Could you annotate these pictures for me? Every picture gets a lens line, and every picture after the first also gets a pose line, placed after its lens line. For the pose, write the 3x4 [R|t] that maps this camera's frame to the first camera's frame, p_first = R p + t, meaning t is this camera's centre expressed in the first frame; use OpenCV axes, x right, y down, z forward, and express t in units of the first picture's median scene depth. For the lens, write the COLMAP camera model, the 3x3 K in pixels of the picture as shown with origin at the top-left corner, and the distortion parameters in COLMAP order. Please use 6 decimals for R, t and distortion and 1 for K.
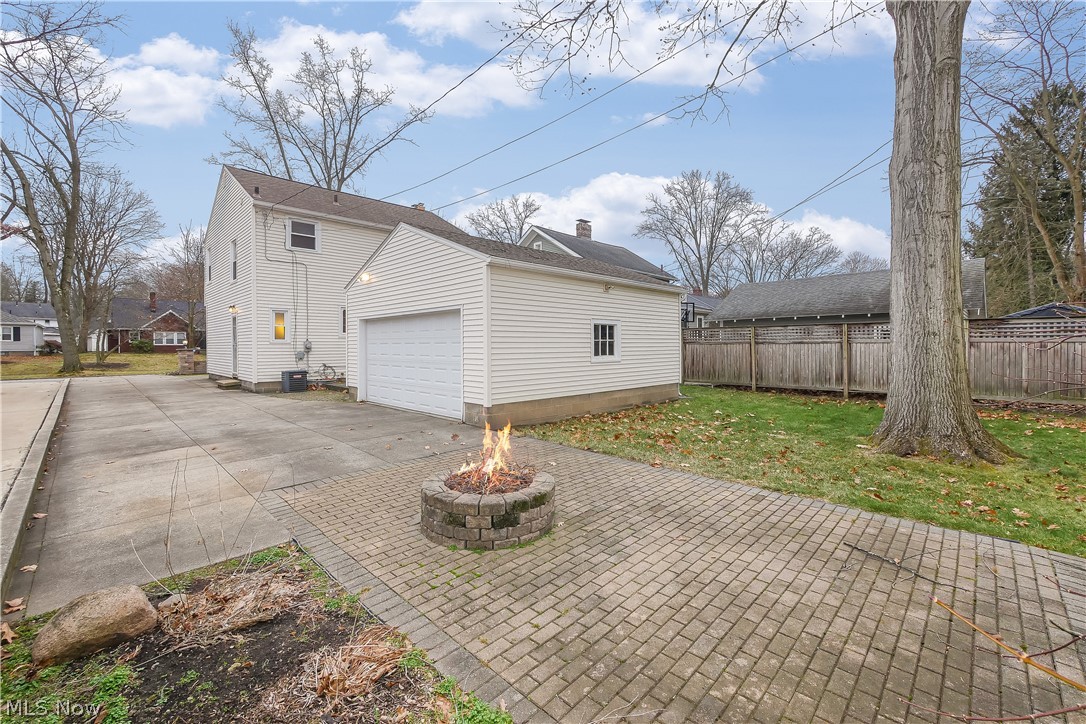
lens RADIAL K [[456.1, 0, 543.6], [0, 456.1, 353.1], [0, 0, 1]] dist [-0.004163, -0.000114]
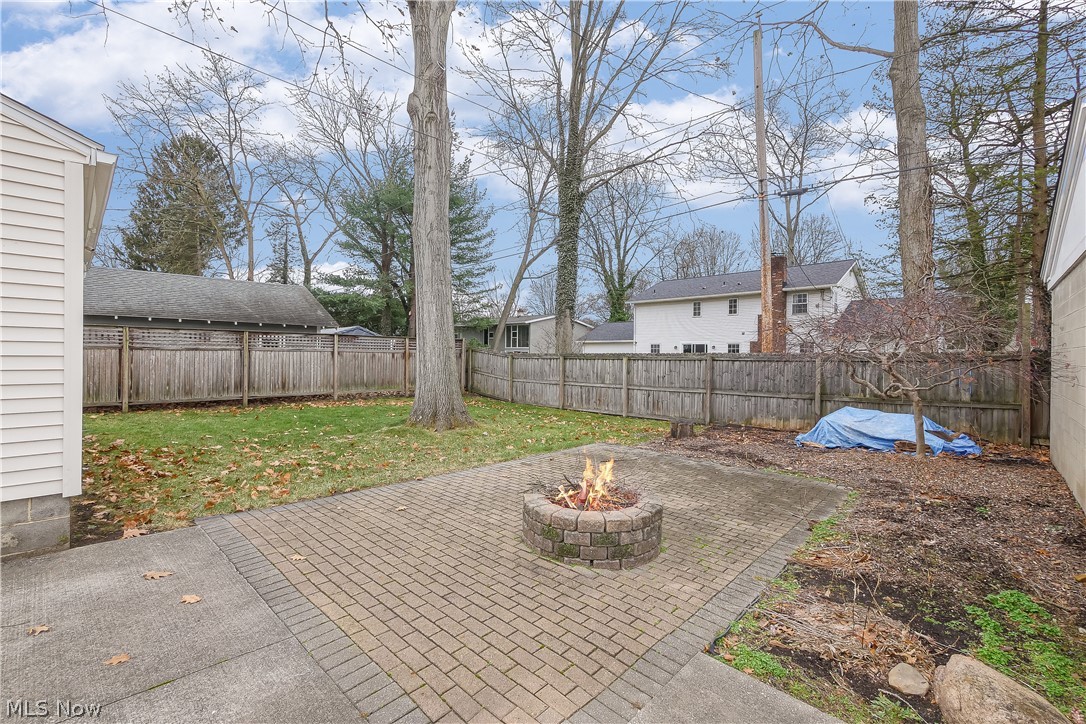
lens RADIAL K [[456.1, 0, 541.1], [0, 456.1, 358.4], [0, 0, 1]] dist [-0.004163, -0.000114]
pose [[-0.010126, -0.004255, 0.999940, -0.812932], [0.005154, 0.999977, 0.004308, -0.013471], [-0.999935, 0.005198, -0.010104, 0.836990]]
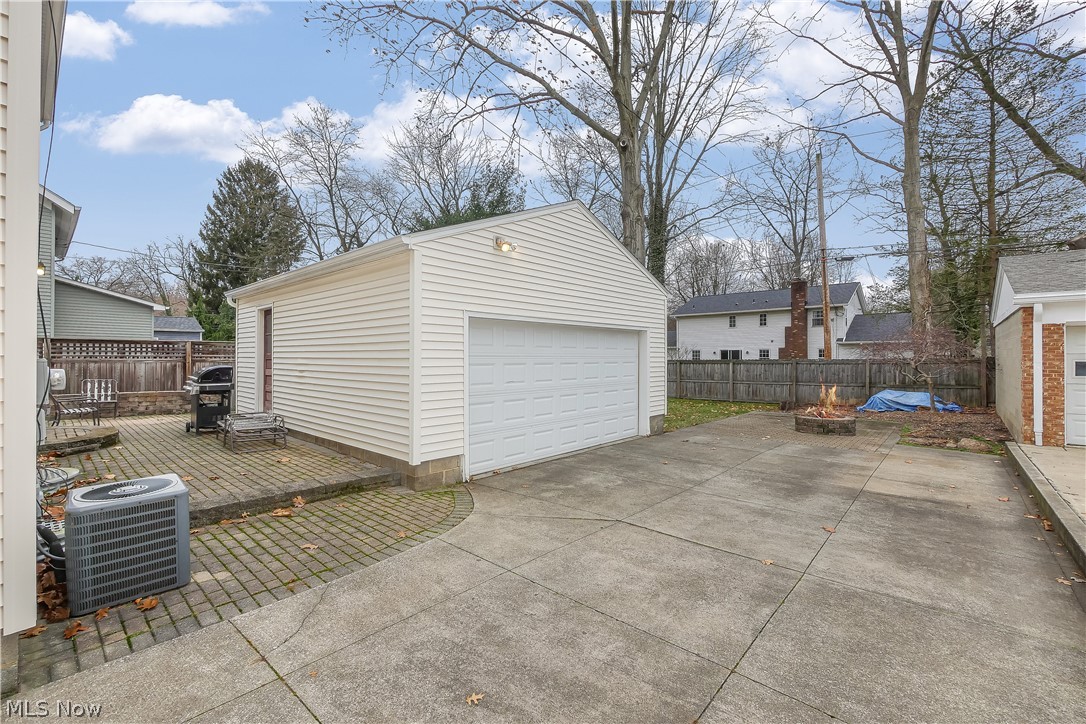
lens RADIAL K [[456.1, 0, 546.1], [0, 456.1, 358.8], [0, 0, 1]] dist [-0.004163, -0.000114]
pose [[-0.049142, 0.003943, 0.998784, -2.112604], [0.013352, 0.999905, -0.003290, -0.044202], [-0.998703, 0.013174, -0.049190, 2.174566]]
